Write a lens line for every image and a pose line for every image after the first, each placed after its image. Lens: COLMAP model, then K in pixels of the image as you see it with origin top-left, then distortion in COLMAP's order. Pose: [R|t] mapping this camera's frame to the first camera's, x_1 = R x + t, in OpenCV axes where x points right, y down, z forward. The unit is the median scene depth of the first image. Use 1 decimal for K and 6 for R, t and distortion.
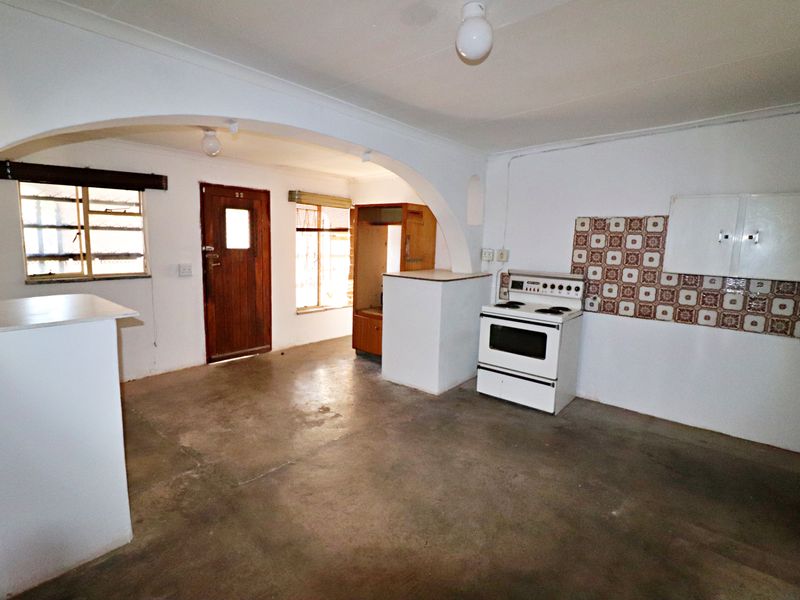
lens RADIAL K [[416.3, 0, 398.2], [0, 416.3, 297.3], [0, 0, 1]] dist [0.001819, -0.000400]
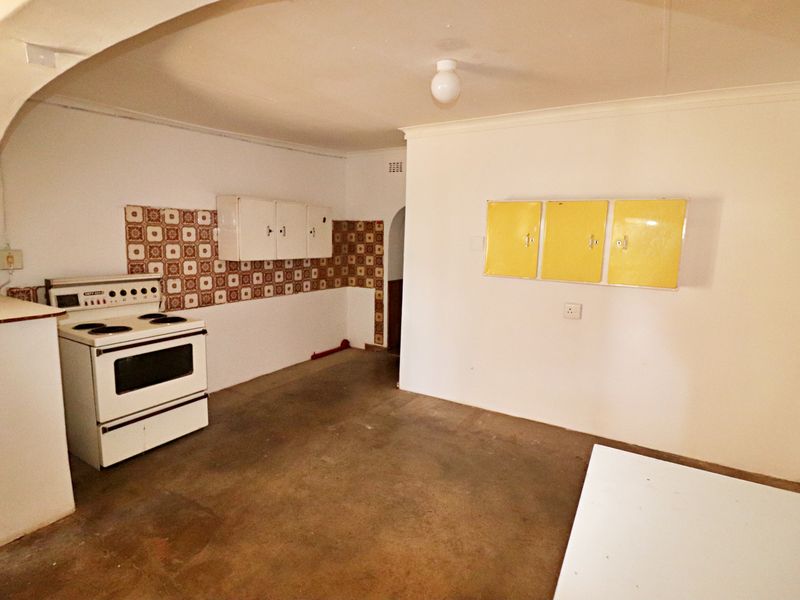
lens RADIAL K [[416.3, 0, 397.3], [0, 416.3, 300.7], [0, 0, 1]] dist [0.001819, -0.000400]
pose [[-0.152277, -0.177637, 0.972243, -0.514722], [0.118816, 0.973291, 0.196437, -0.113446], [-0.981170, 0.145431, -0.127104, 0.647011]]
